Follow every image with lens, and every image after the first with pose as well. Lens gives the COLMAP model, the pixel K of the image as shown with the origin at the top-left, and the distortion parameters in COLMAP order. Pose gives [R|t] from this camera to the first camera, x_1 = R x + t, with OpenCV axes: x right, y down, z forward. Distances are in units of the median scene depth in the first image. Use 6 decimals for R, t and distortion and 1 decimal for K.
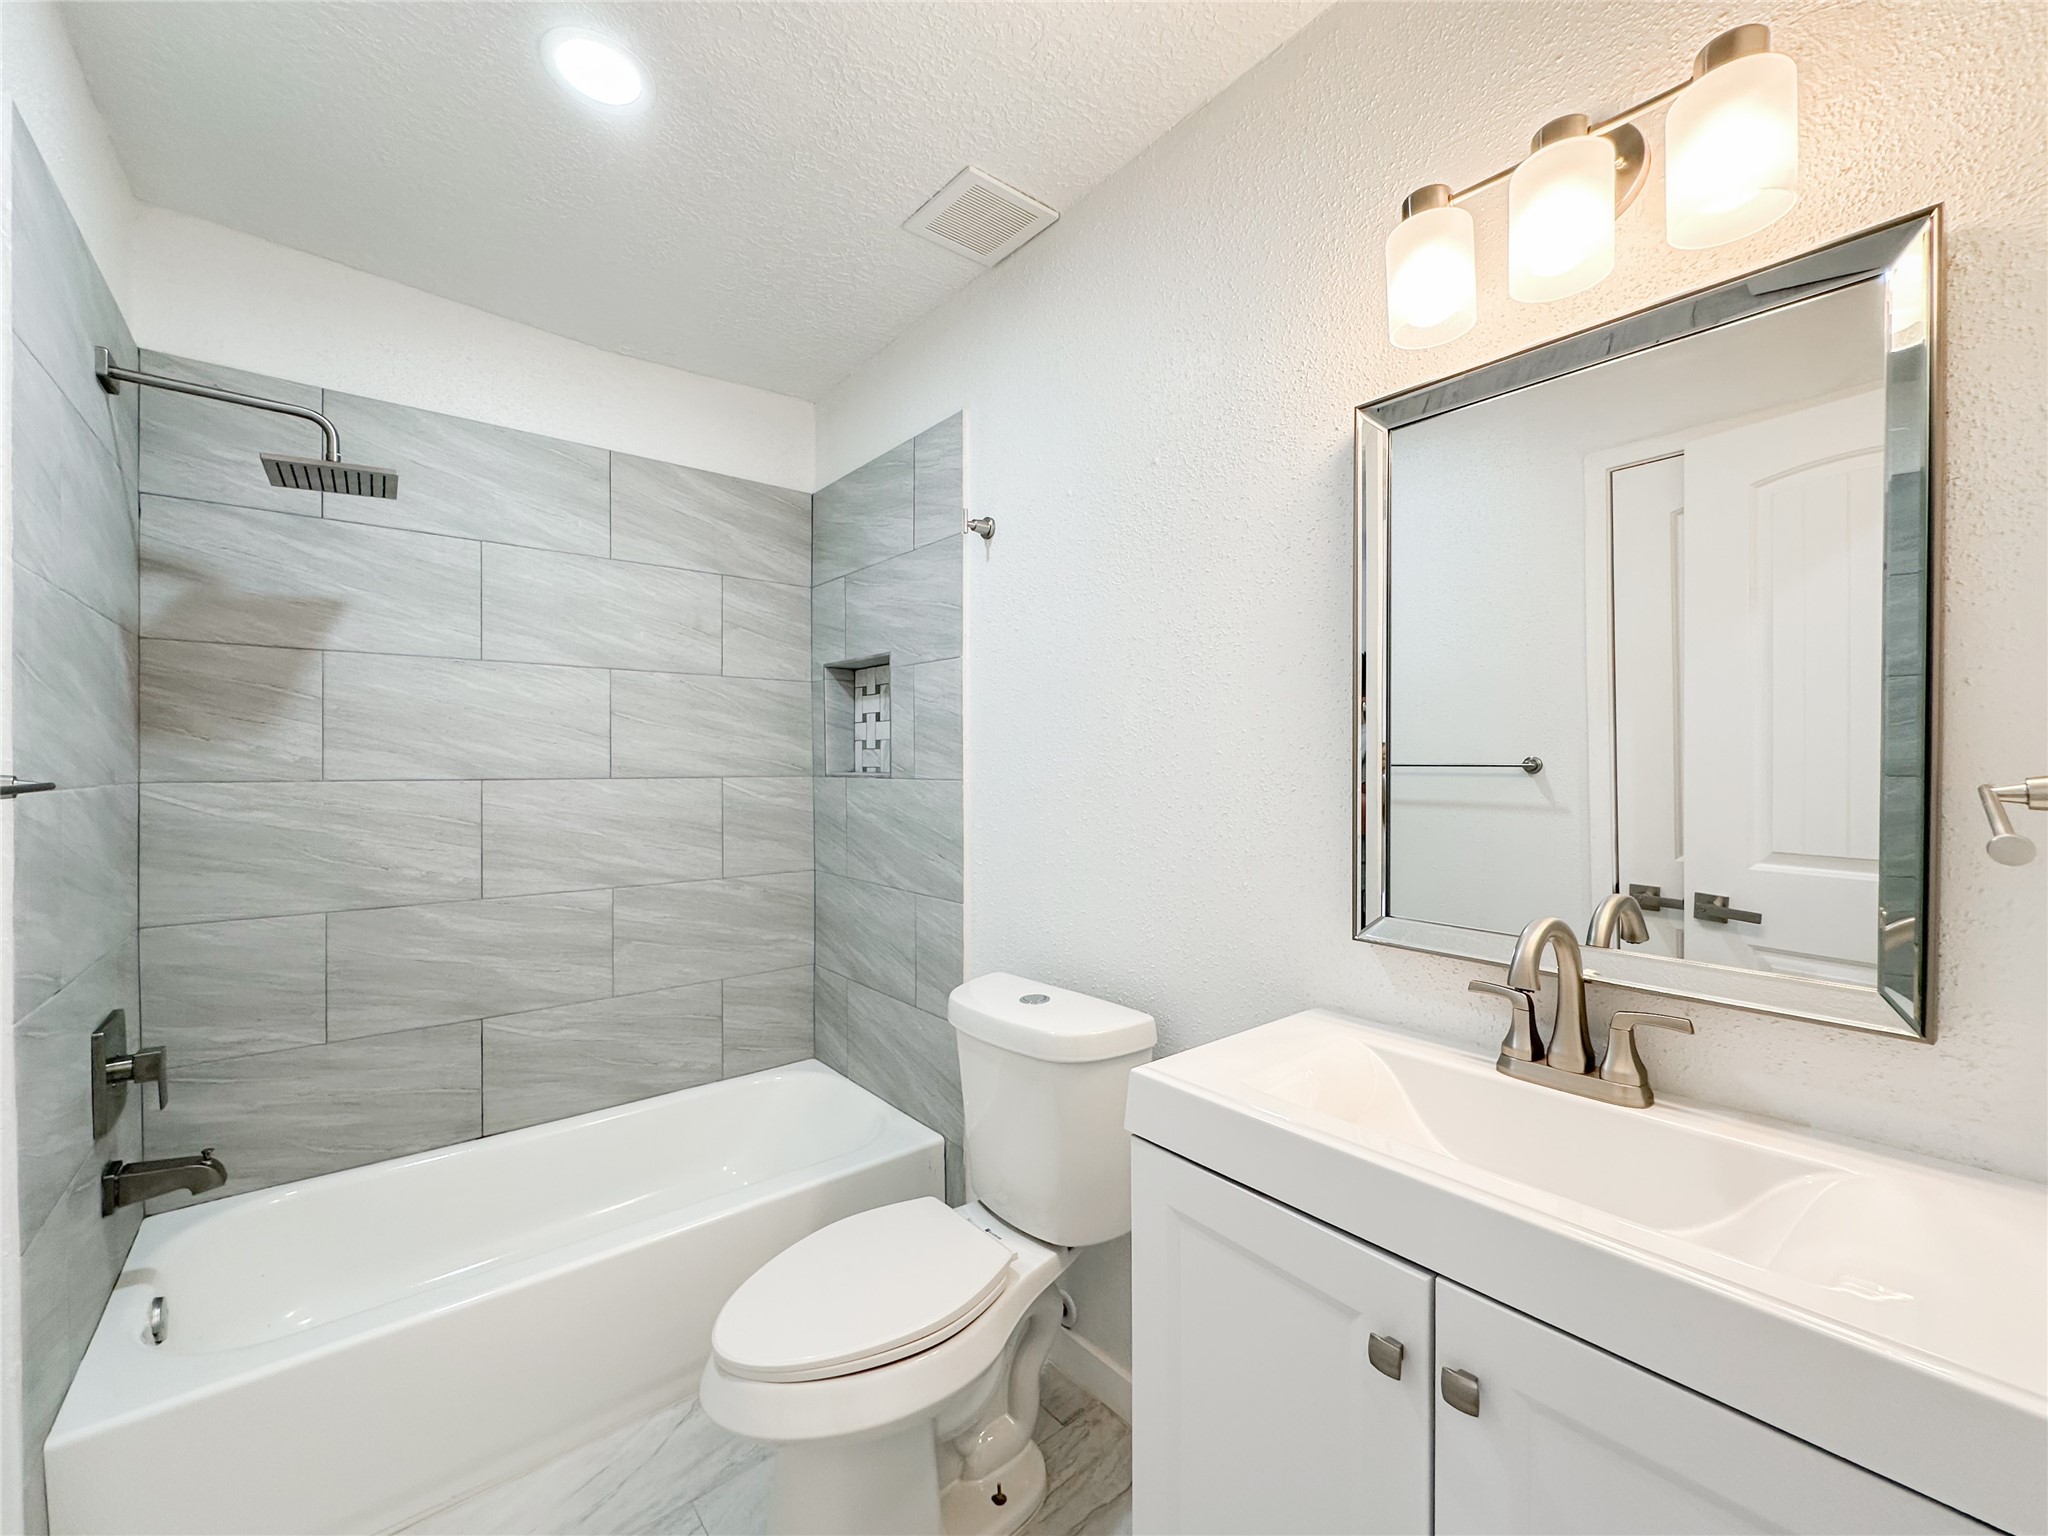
lens RADIAL K [[843.3, 0, 1020.4], [0, 843.3, 766.2], [0, 0, 1]] dist [-0.002030, 0.000328]
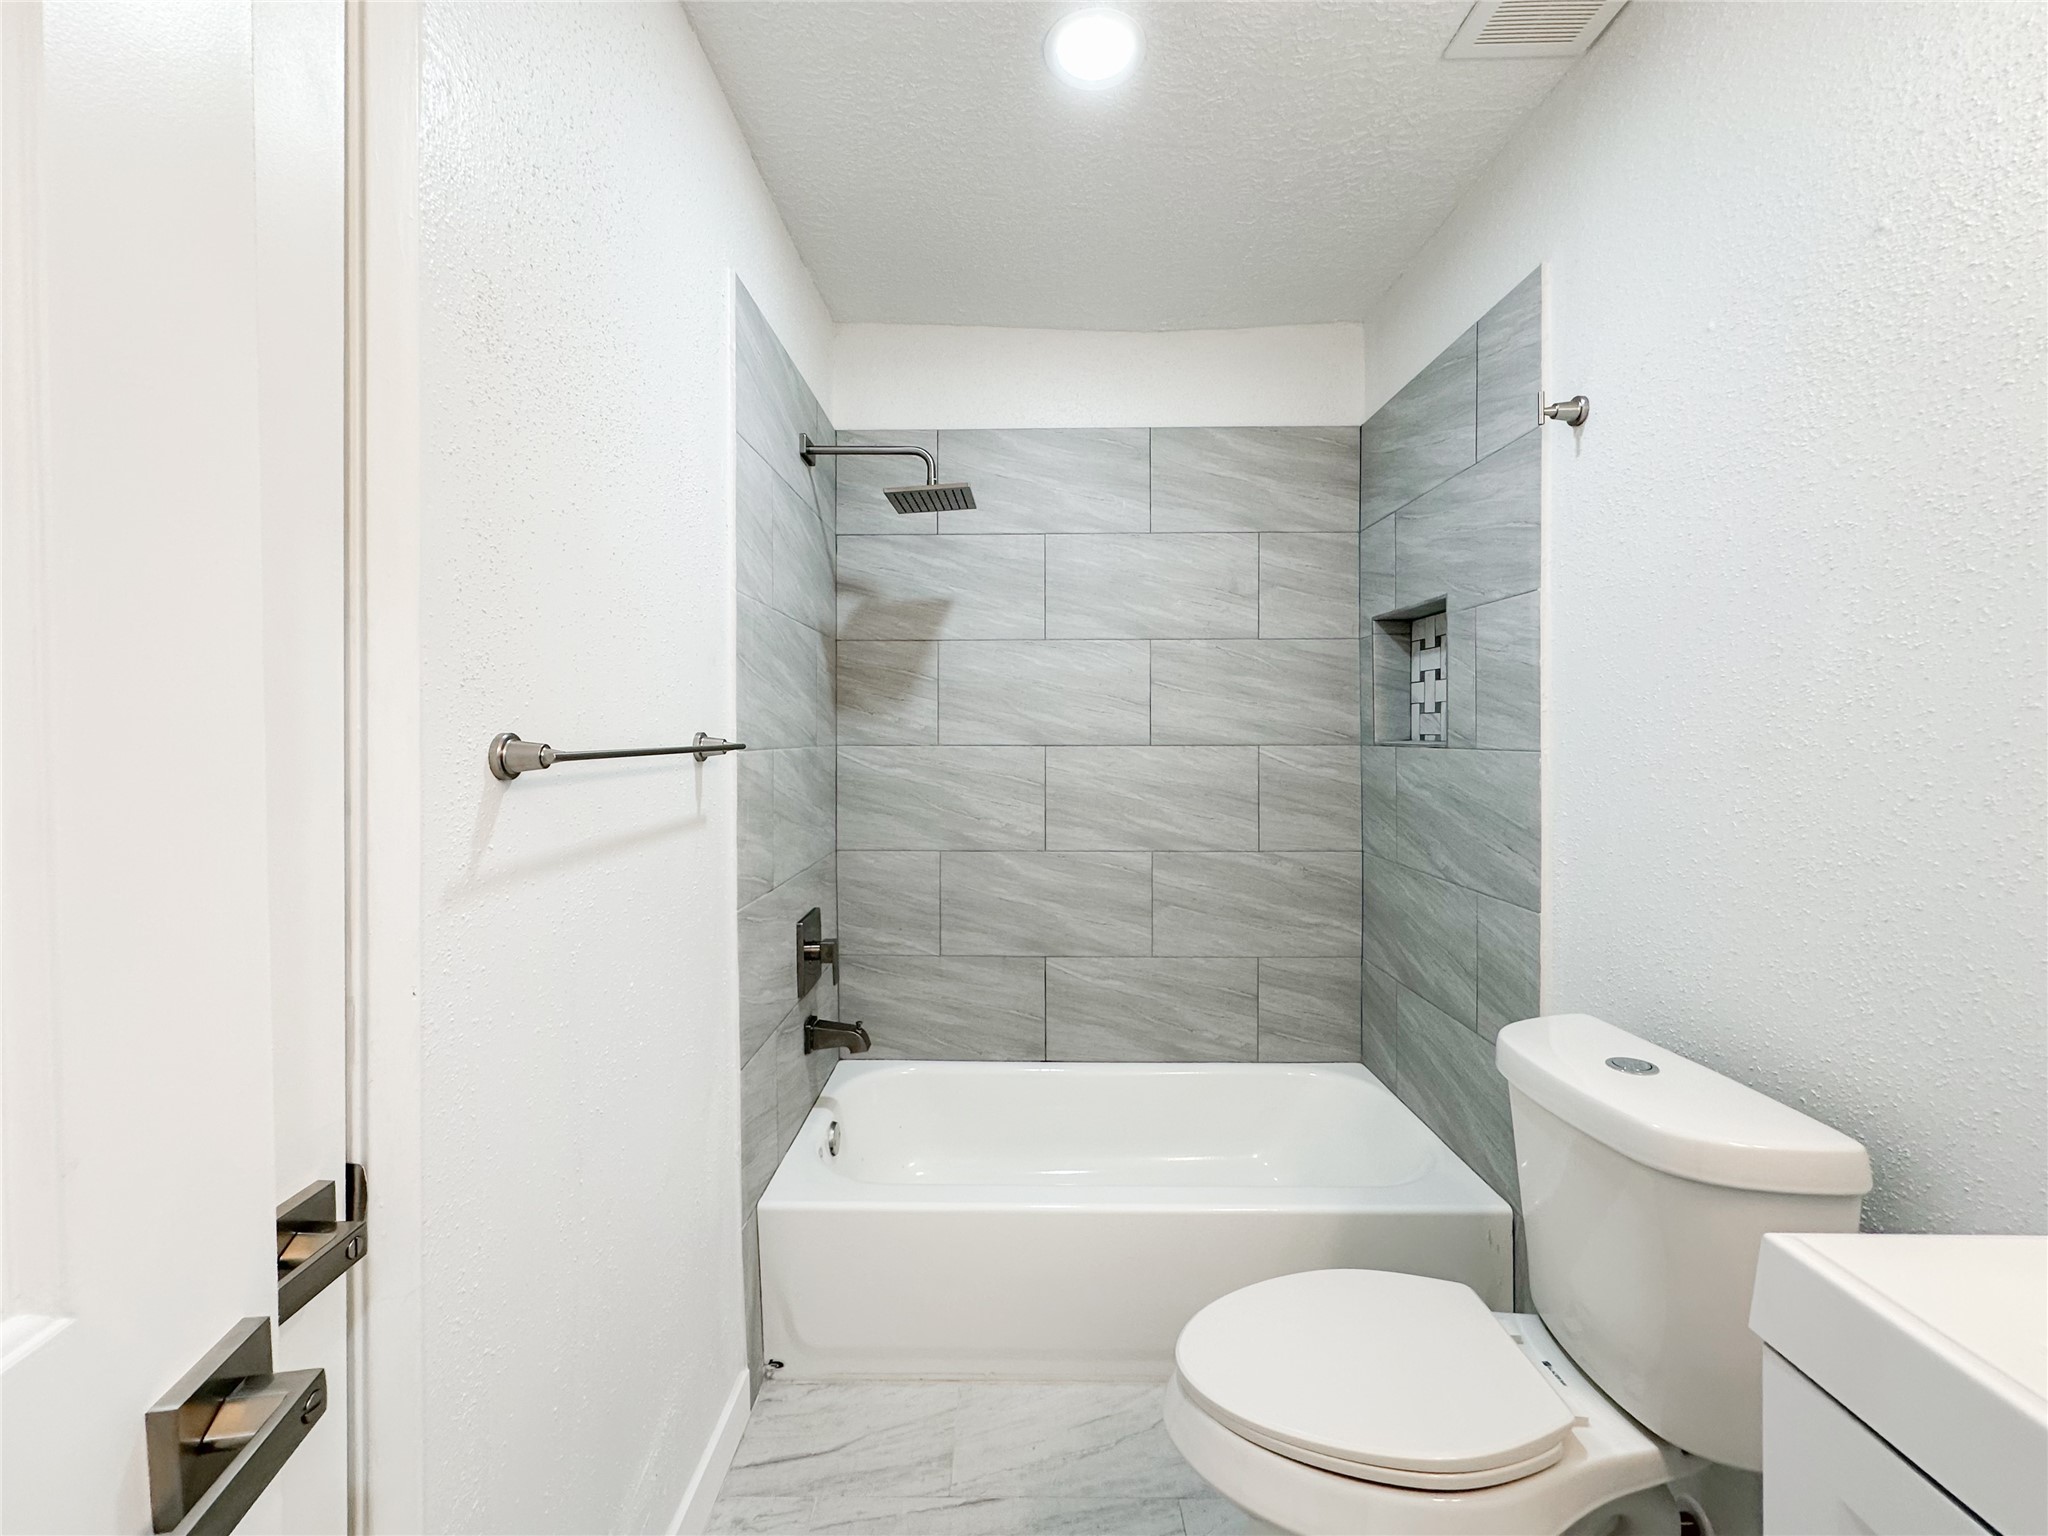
lens RADIAL K [[843.3, 0, 1017.6], [0, 843.3, 741.0], [0, 0, 1]] dist [-0.002030, 0.000328]
pose [[0.763535, 0.005006, -0.645747, 0.066359], [-0.000960, 0.999978, 0.006618, 0.002821], [0.645765, -0.004434, 0.763523, 0.119610]]
